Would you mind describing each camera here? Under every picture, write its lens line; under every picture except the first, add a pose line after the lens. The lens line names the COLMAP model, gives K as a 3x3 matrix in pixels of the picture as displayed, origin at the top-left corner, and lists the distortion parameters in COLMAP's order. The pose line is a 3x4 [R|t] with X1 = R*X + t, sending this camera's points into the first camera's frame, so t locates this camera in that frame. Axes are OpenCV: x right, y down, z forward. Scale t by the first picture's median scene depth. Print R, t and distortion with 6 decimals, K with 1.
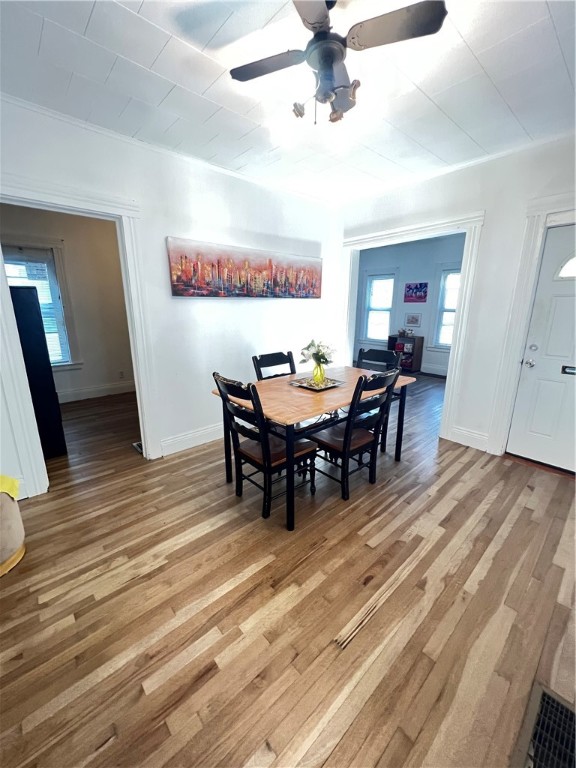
lens RADIAL K [[307.3, 0, 286.4], [0, 307.3, 381.0], [0, 0, 1]] dist [-0.003718, -0.000253]
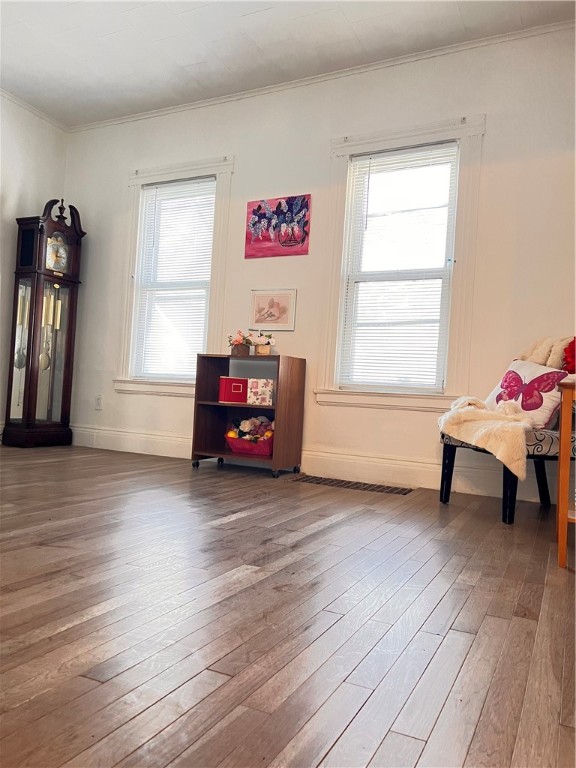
lens RADIAL K [[578.9, 0, 288.3], [0, 578.9, 387.9], [0, 0, 1]] dist [0.049382, -0.048170]
pose [[0.927557, 0.054423, 0.369696, 0.536188], [0.037277, 0.970927, -0.236457, 0.055273], [-0.371817, 0.233109, 0.898561, 1.211279]]
